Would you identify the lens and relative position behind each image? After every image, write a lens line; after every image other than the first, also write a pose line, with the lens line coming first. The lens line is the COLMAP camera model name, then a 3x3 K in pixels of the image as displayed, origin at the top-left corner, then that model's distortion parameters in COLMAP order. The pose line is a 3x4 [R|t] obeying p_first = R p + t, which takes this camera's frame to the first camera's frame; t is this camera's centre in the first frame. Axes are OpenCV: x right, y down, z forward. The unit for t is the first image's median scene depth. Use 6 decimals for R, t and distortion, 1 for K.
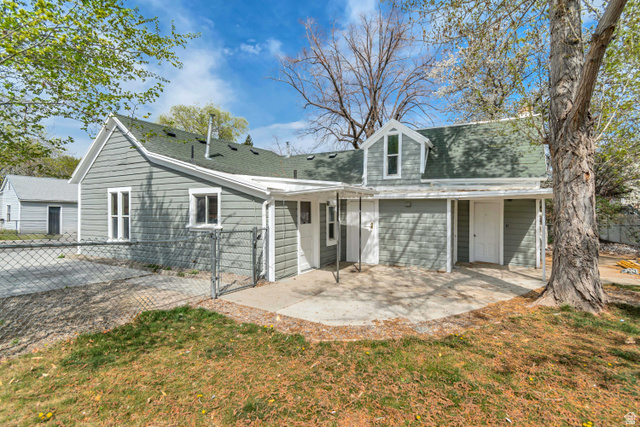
lens RADIAL K [[318.0, 0, 320.7], [0, 318.0, 211.6], [0, 0, 1]] dist [-0.005005, -0.000414]
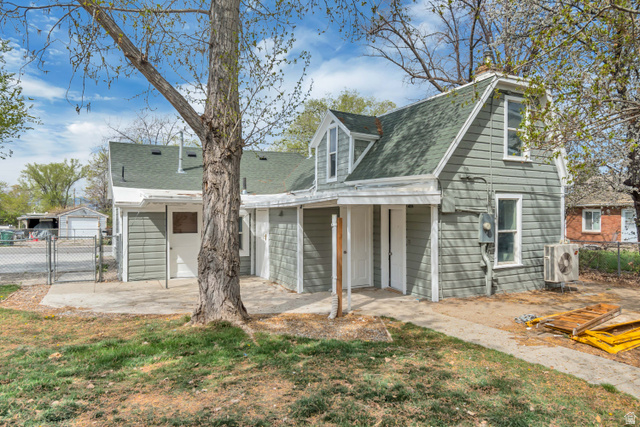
lens RADIAL K [[428.9, 0, 319.7], [0, 428.9, 216.0], [0, 0, 1]] dist [-0.000014, -0.000379]
pose [[0.826668, -0.005649, -0.562662, 0.956753], [0.001123, 0.999964, -0.008391, -0.005725], [0.562689, 0.006304, 0.826644, 0.068651]]
